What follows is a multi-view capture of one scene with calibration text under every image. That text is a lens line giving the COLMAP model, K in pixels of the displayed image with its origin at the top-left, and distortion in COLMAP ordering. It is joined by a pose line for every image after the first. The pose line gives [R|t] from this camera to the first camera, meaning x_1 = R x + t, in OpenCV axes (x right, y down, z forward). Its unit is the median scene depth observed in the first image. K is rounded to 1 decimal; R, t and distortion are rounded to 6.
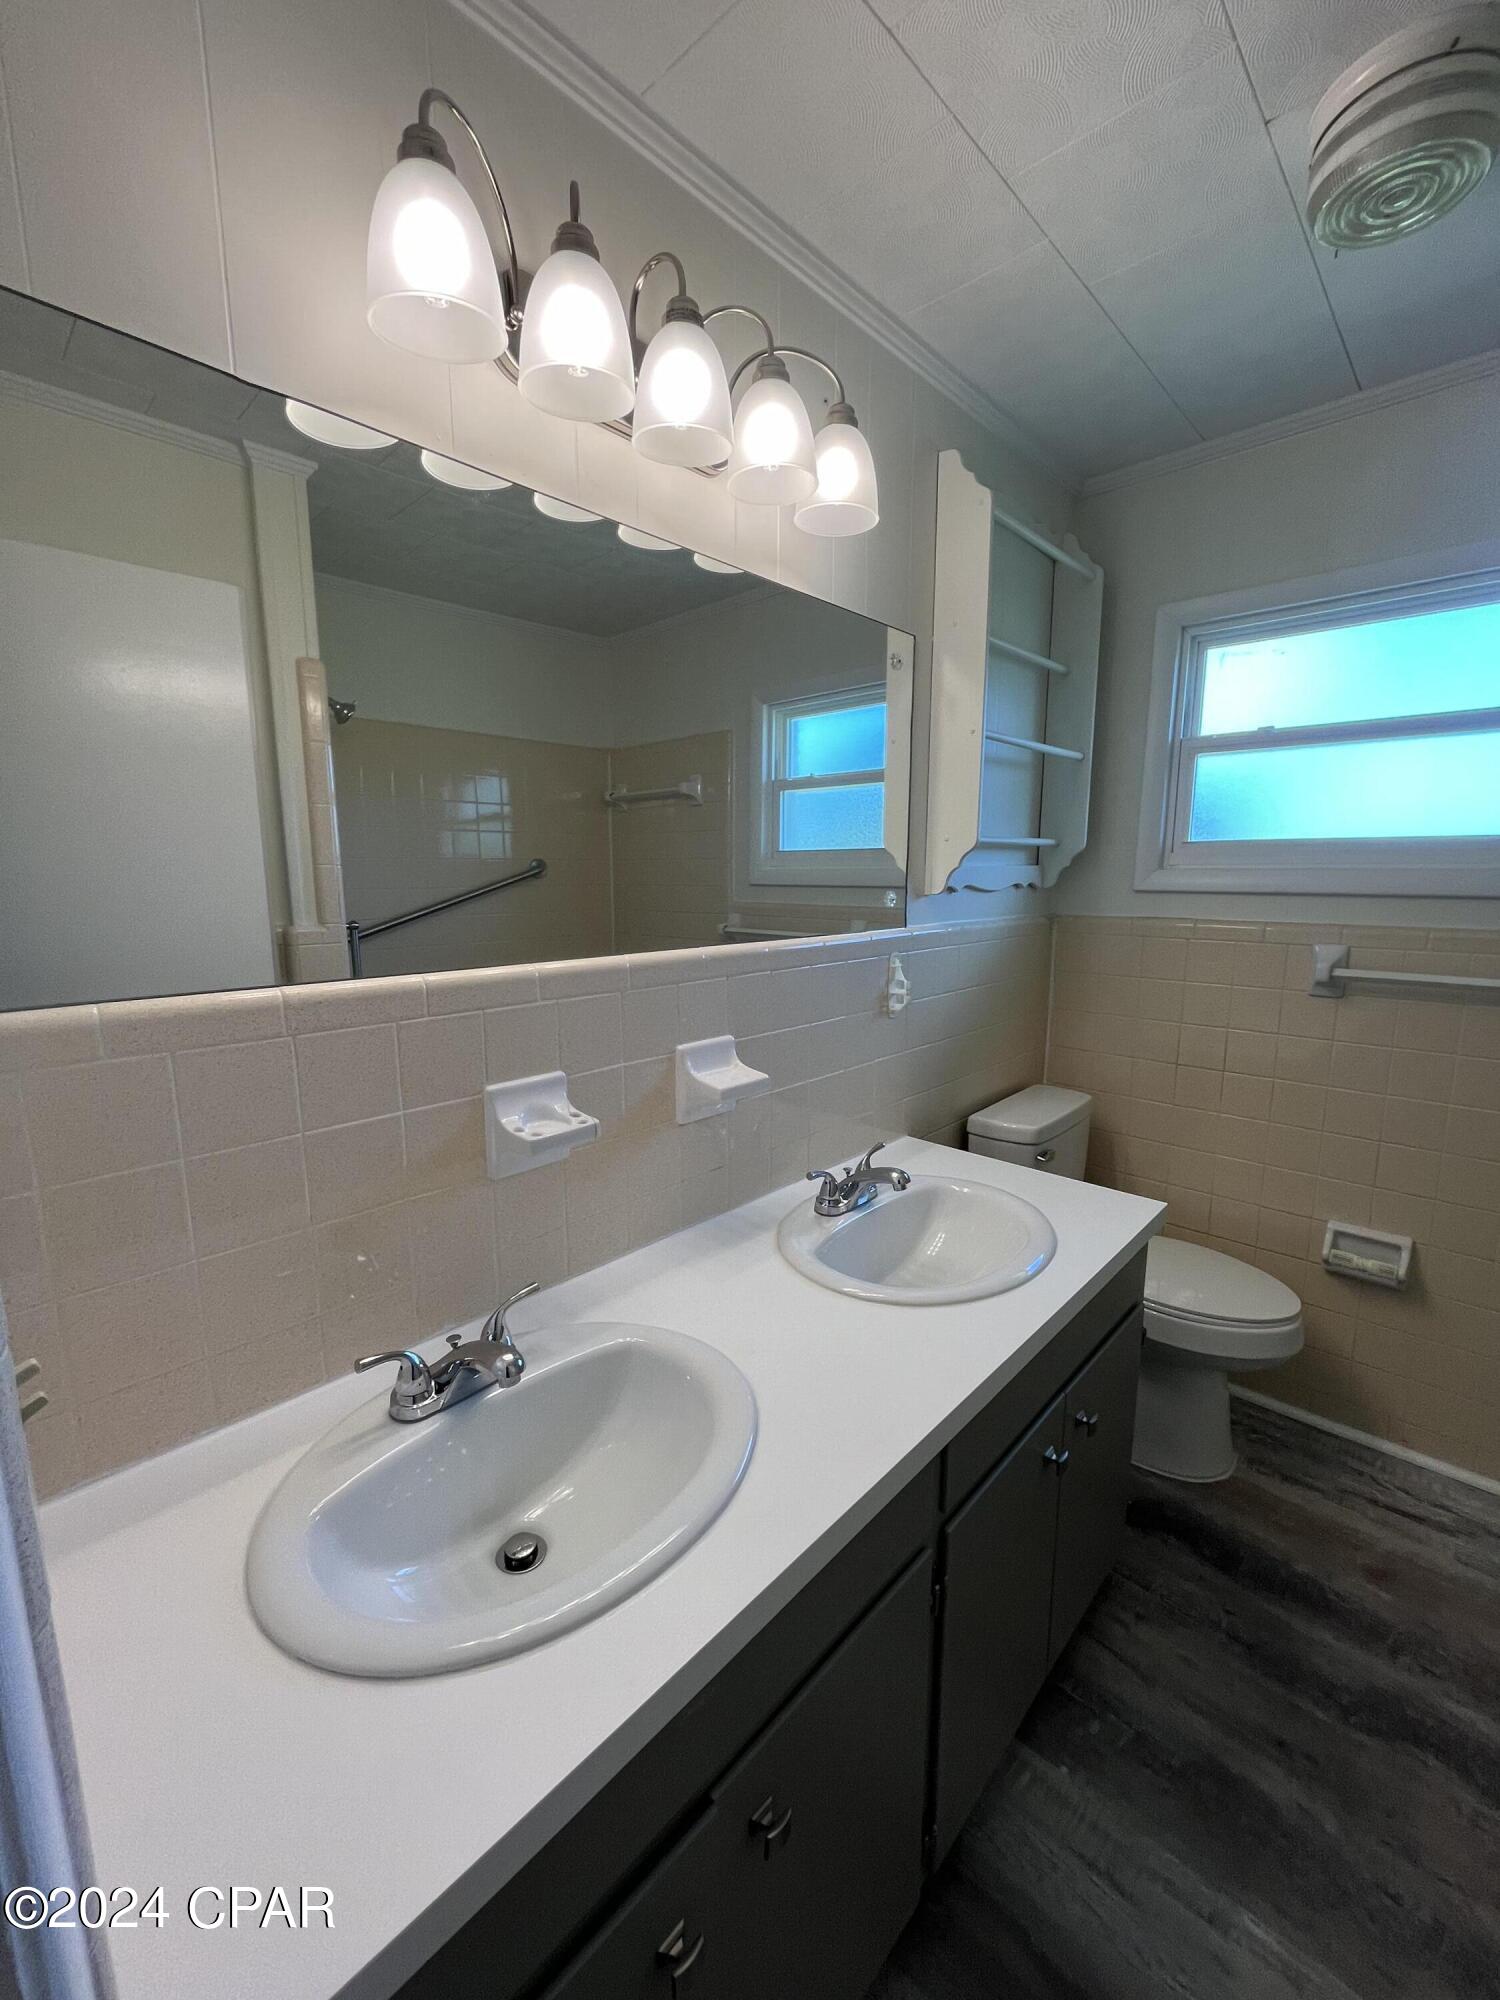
lens RADIAL K [[819.6, 0, 767.5], [0, 819.6, 1006.0], [0, 0, 1]] dist [-0.002298, -0.000057]
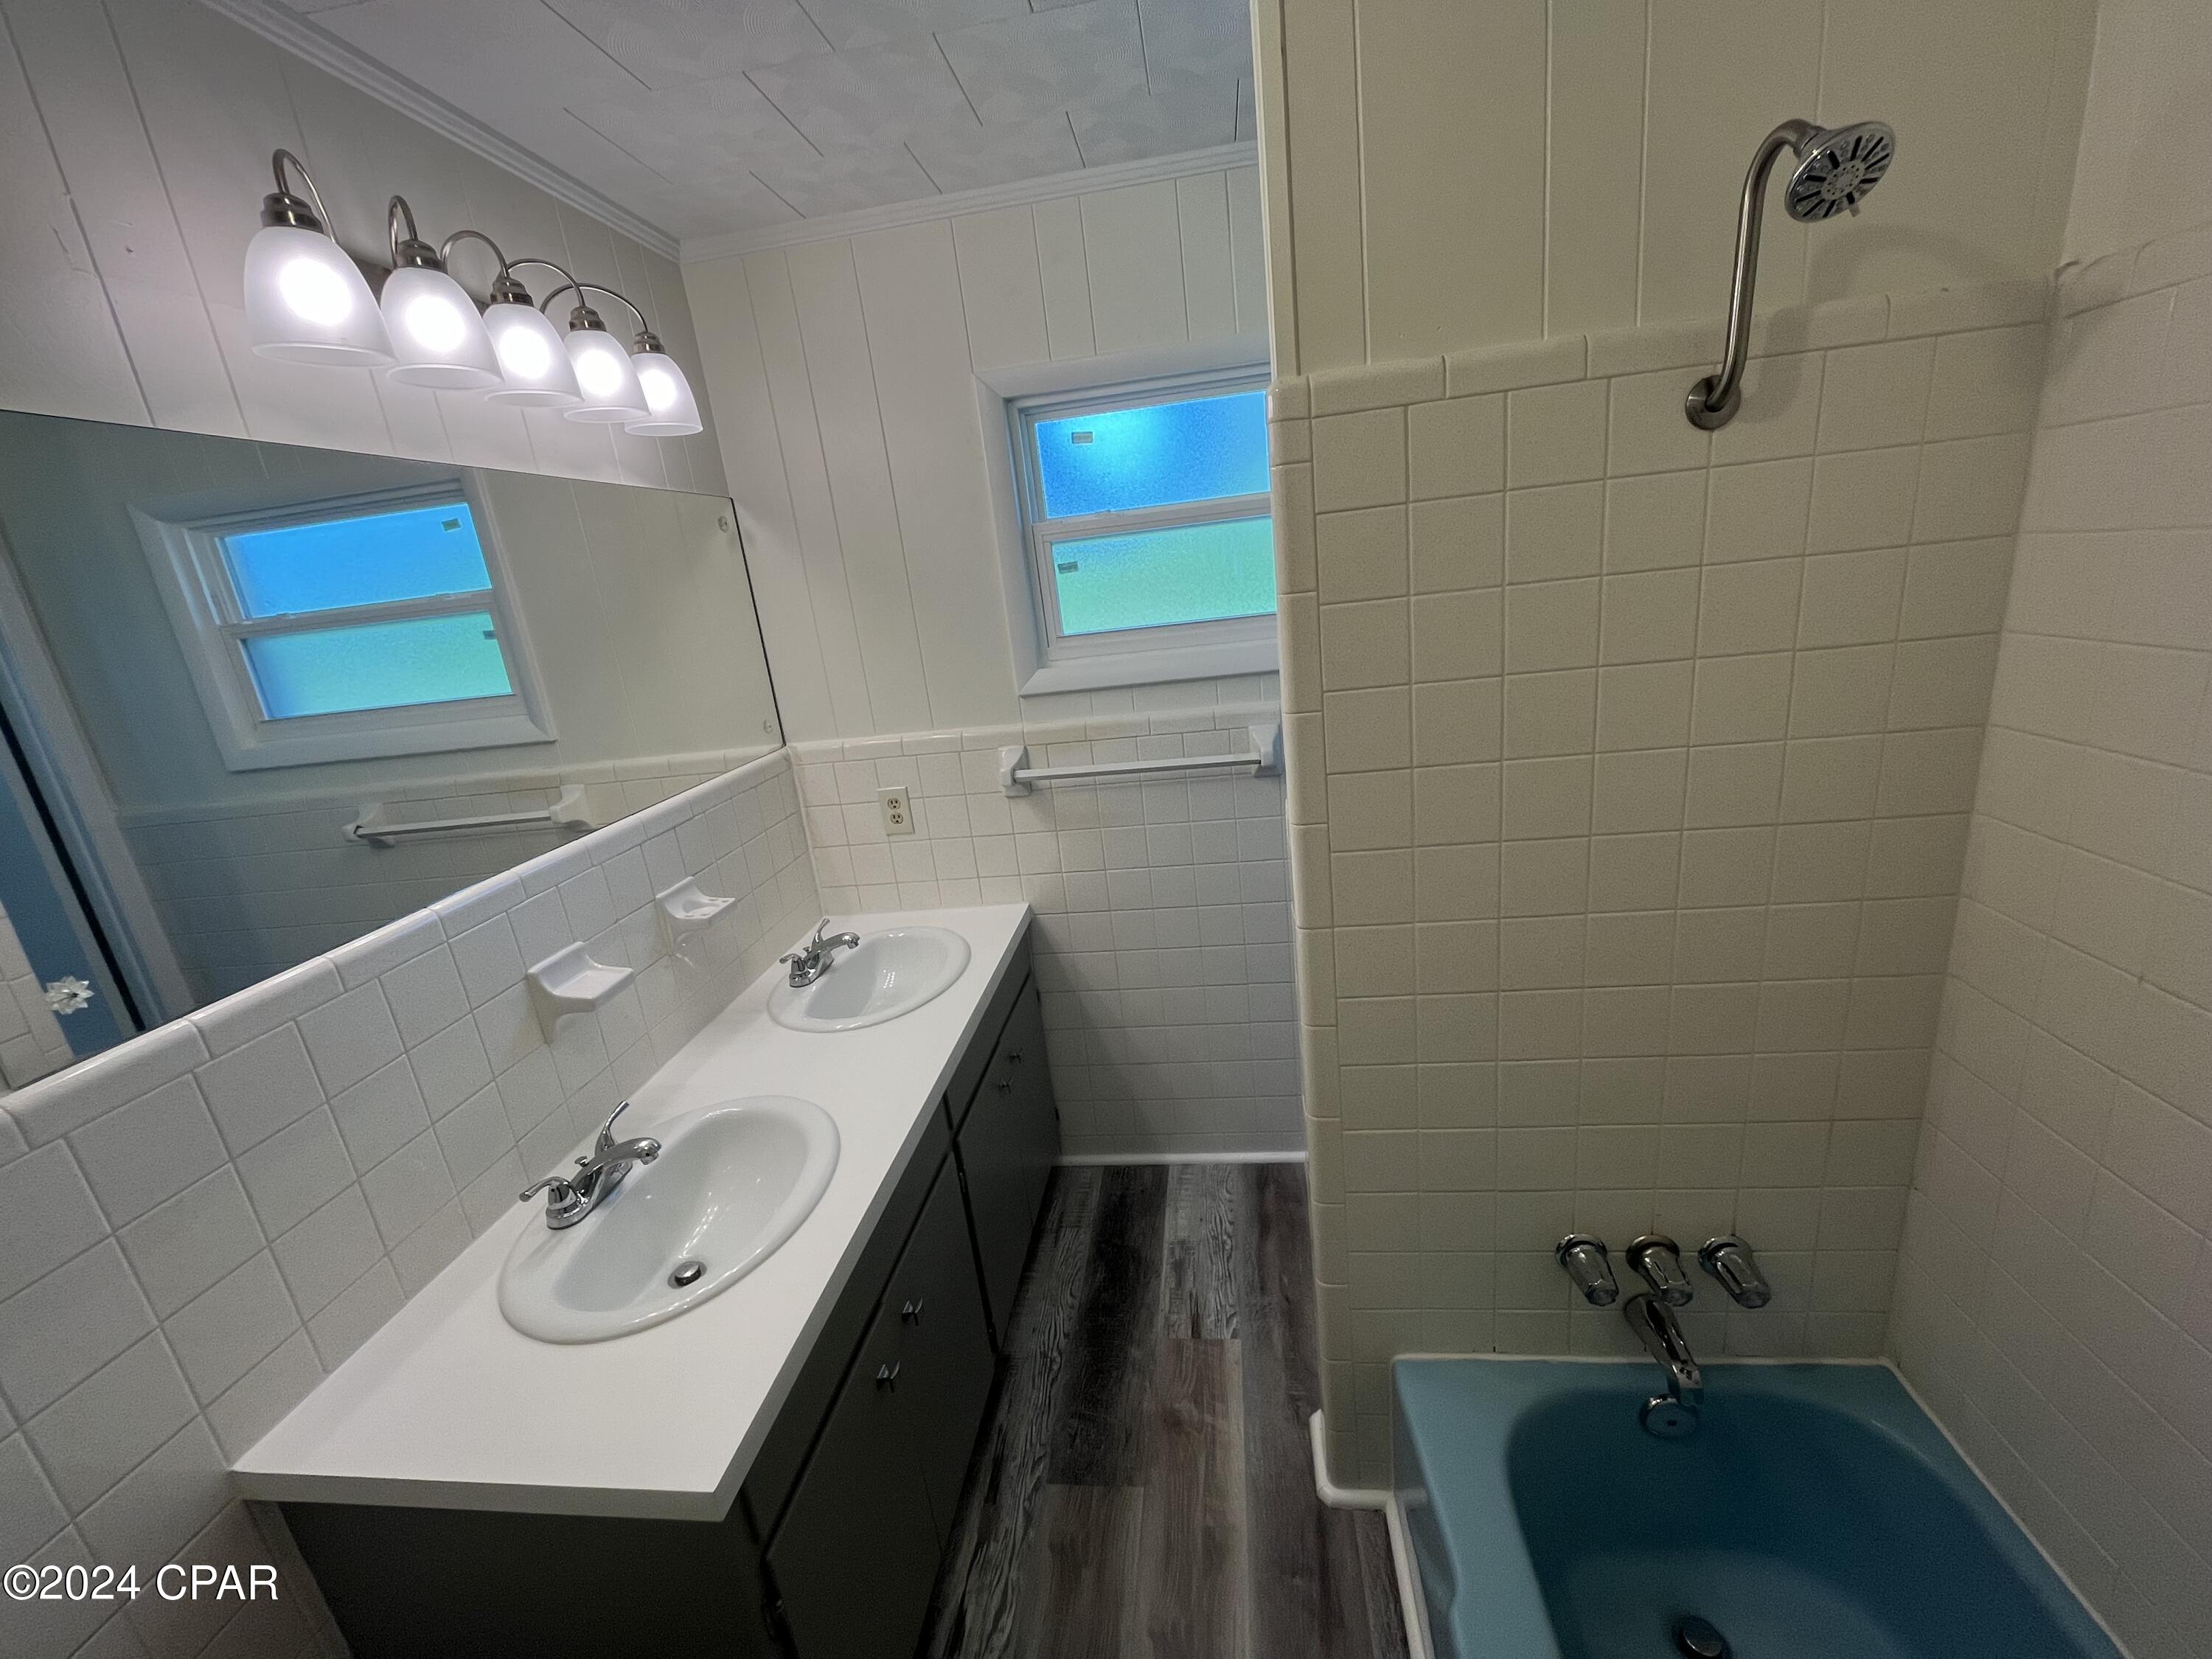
lens RADIAL K [[878.3, 0, 1106.0], [0, 878.3, 829.5], [0, 0, 1]] dist [0.000501, 0.000176]
pose [[0.809781, -0.257539, 0.527189, -0.226723], [0.215388, 0.966268, 0.141192, -0.075119], [-0.545768, -0.000784, 0.837936, -0.436684]]
